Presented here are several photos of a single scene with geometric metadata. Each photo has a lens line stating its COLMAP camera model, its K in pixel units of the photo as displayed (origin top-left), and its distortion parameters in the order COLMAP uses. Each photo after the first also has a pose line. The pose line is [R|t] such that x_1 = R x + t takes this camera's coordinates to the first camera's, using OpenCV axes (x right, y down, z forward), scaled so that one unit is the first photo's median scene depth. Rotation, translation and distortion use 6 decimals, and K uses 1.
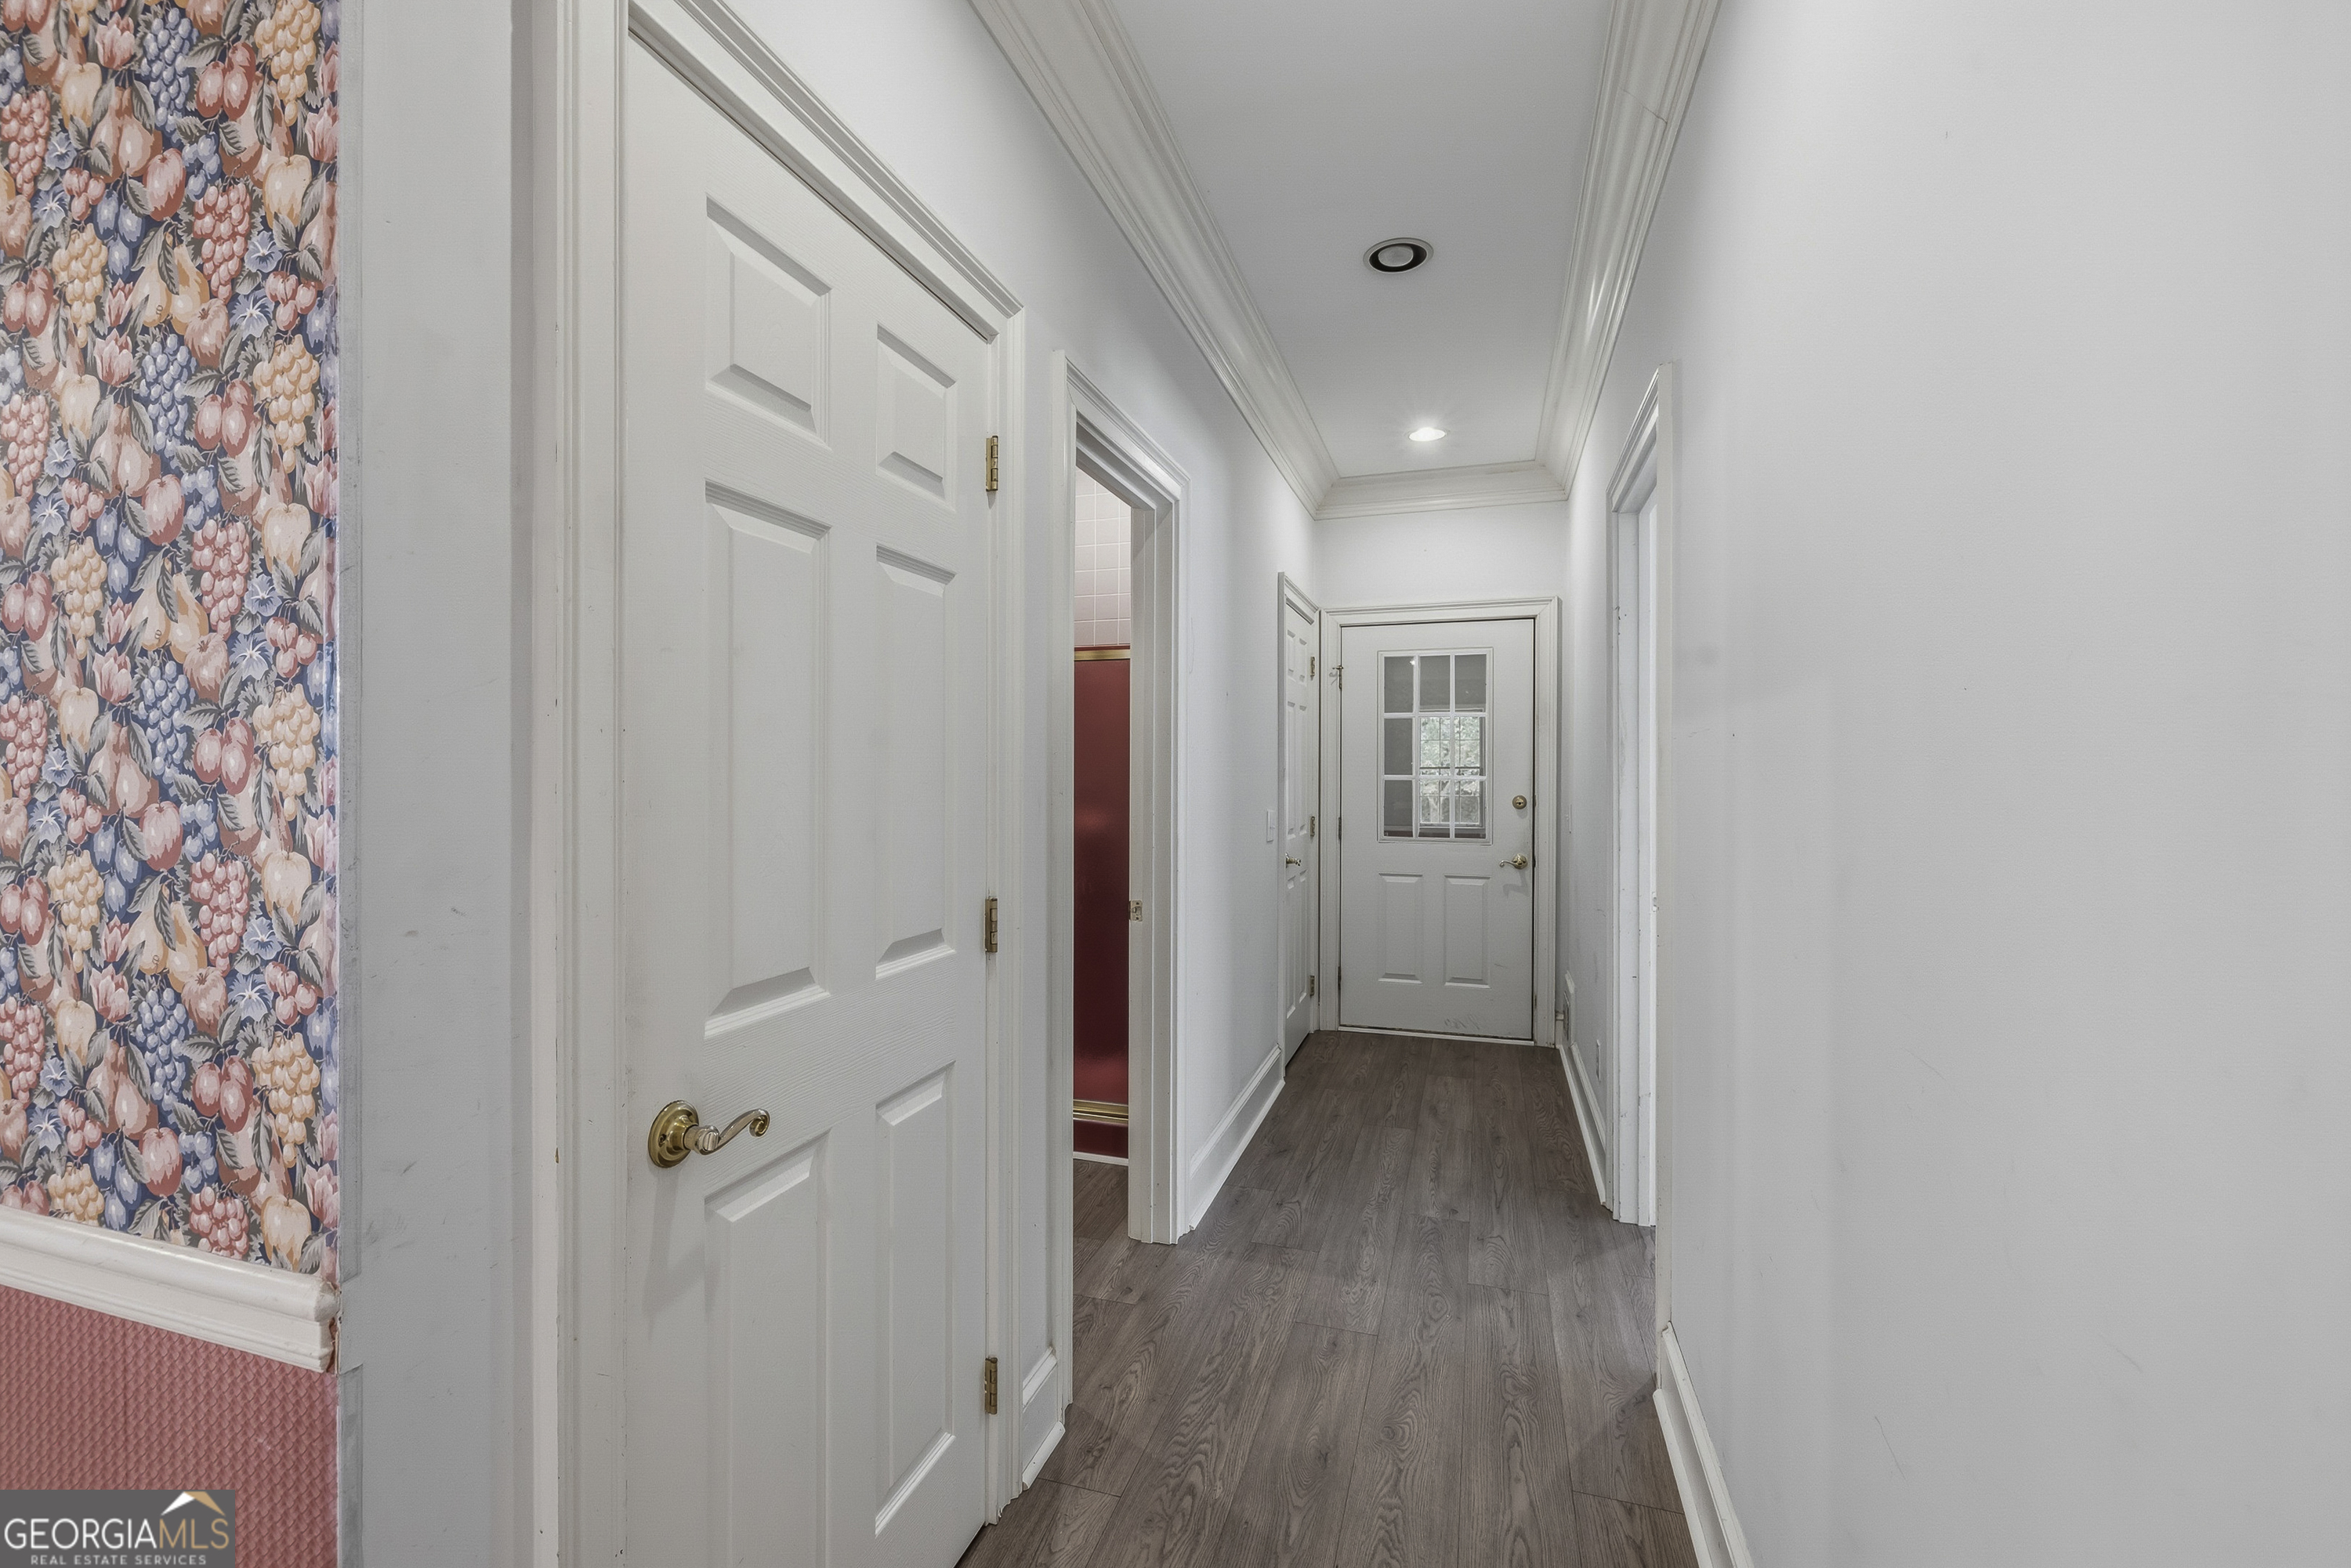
lens RADIAL K [[1008.6, 0, 1179.7], [0, 1008.6, 779.9], [0, 0, 1]] dist [-0.000196, 0.000186]
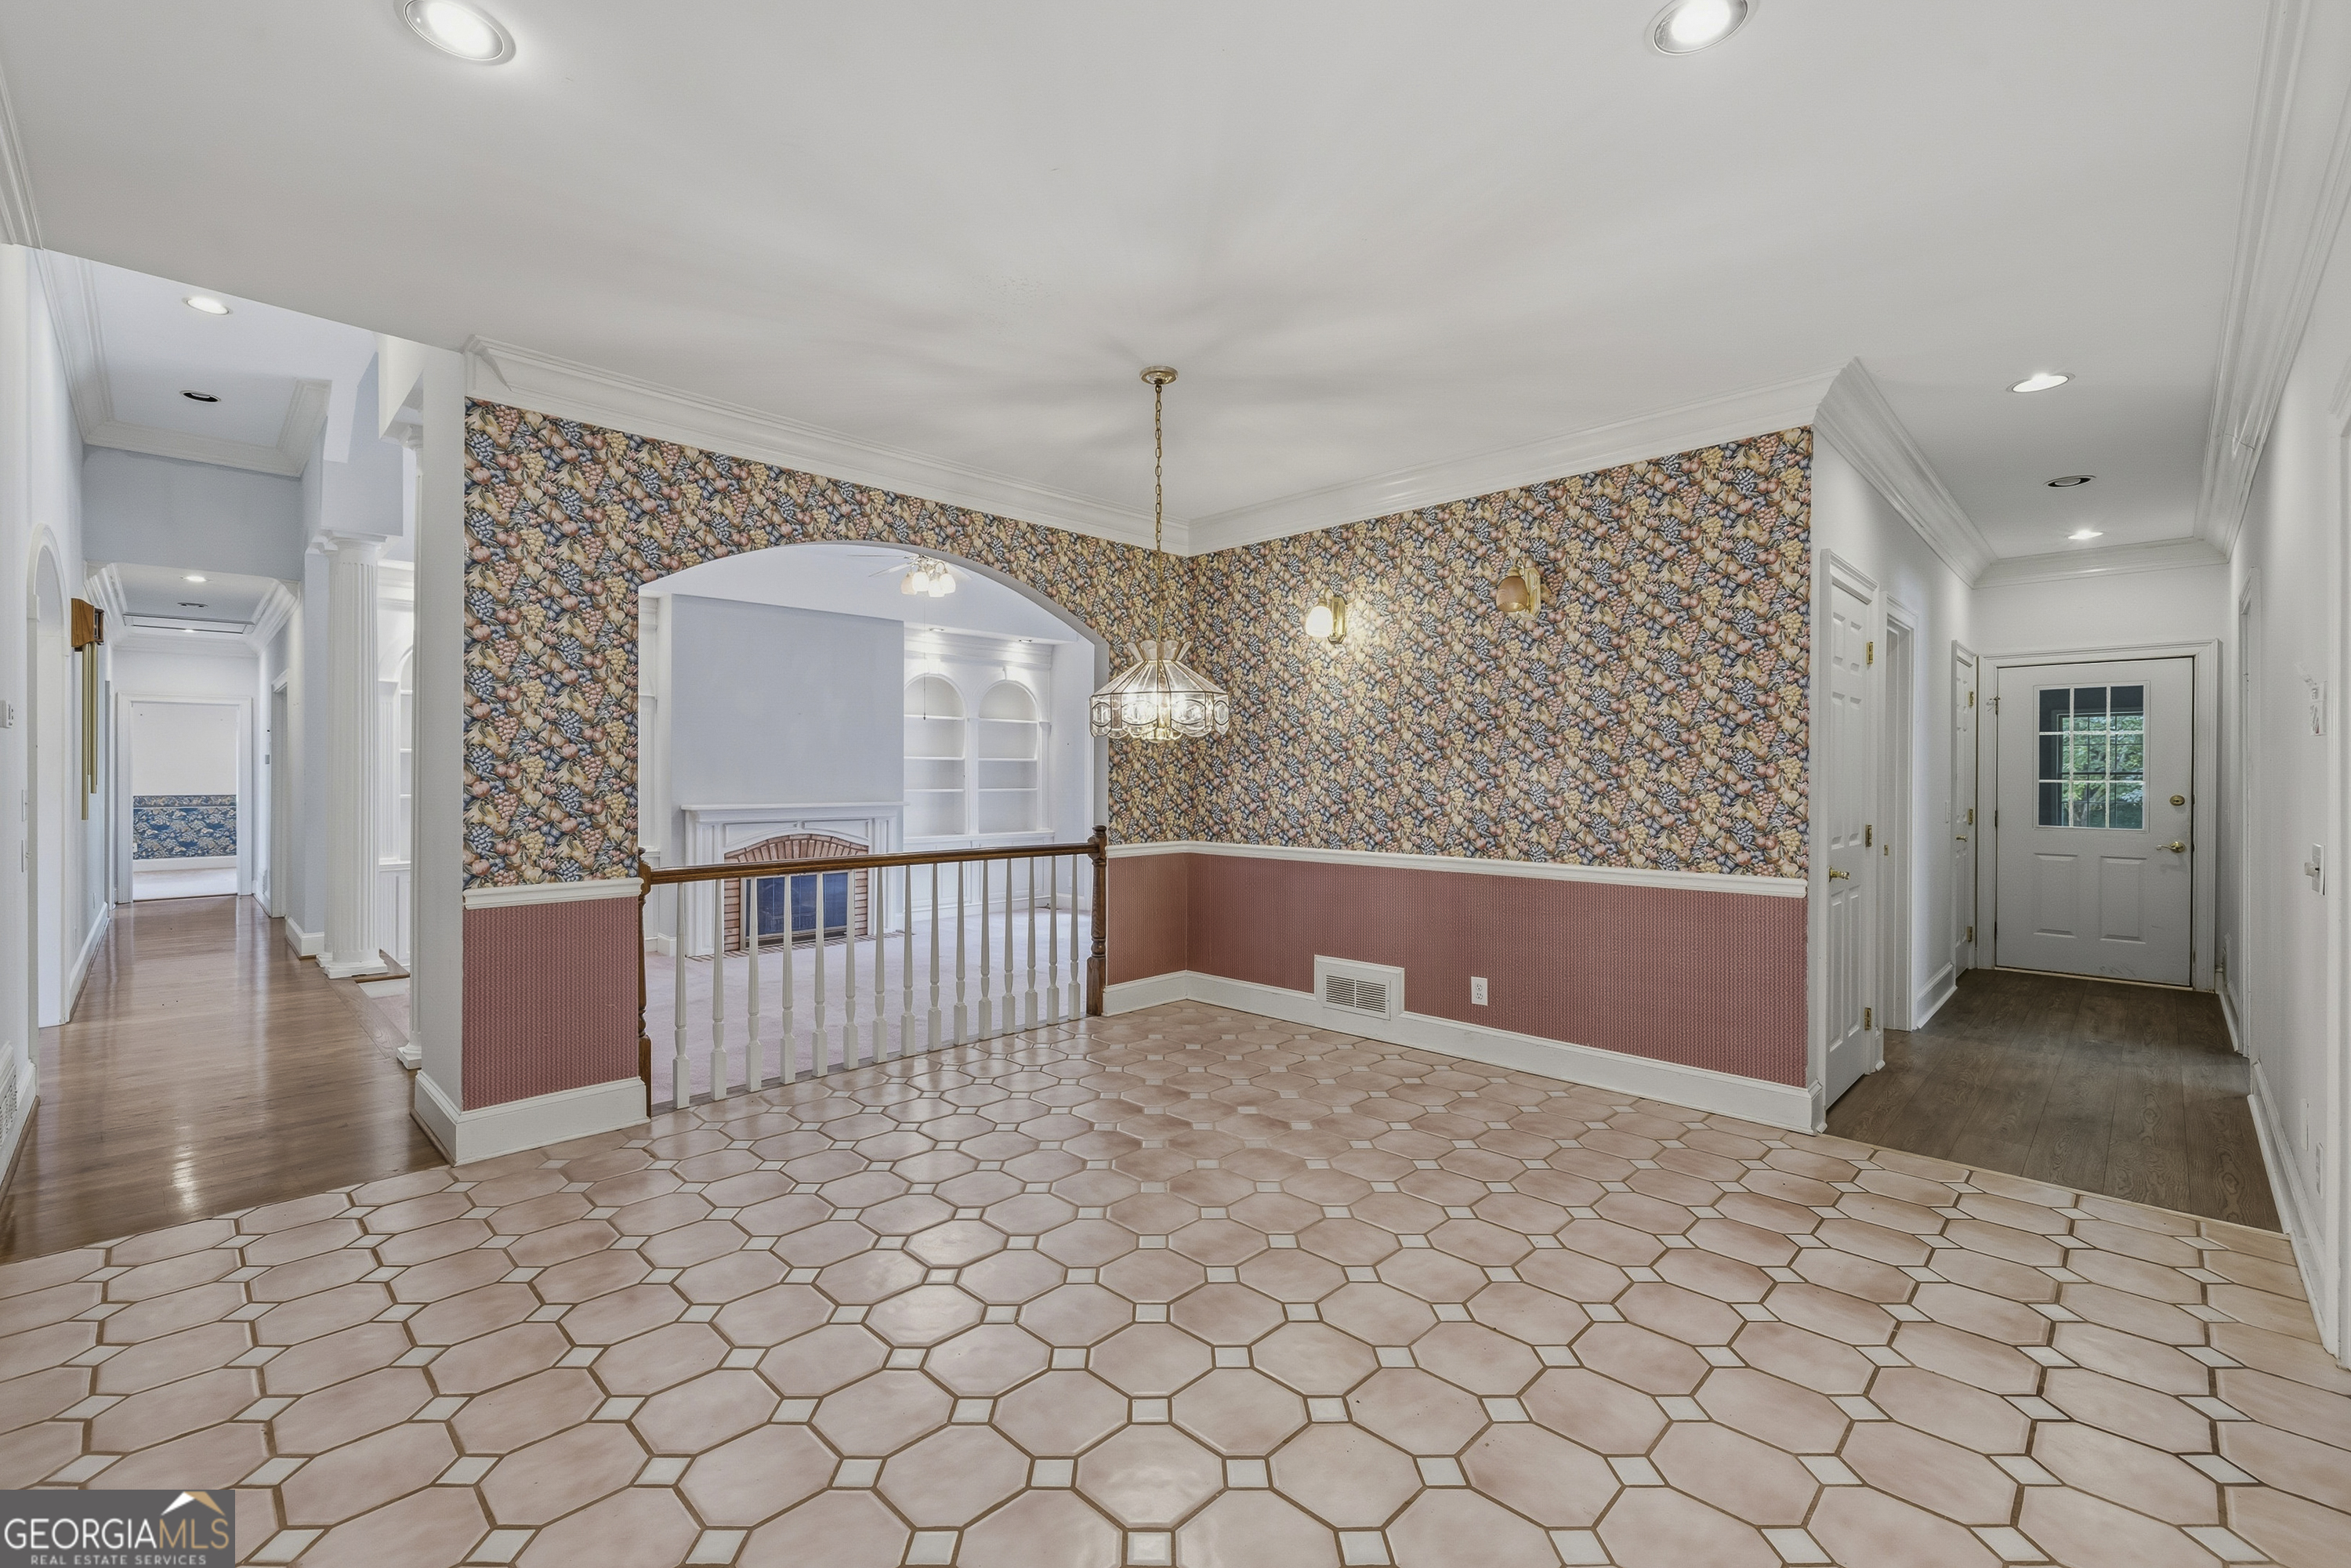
lens RADIAL K [[1008.6, 0, 1158.9], [0, 1008.6, 774.5], [0, 0, 1]] dist [-0.000196, 0.000186]
pose [[0.882961, 0.003596, -0.469432, -0.323814], [-0.007902, 0.999943, -0.007204, 0.013262], [0.469379, 0.010070, 0.882939, -1.170599]]
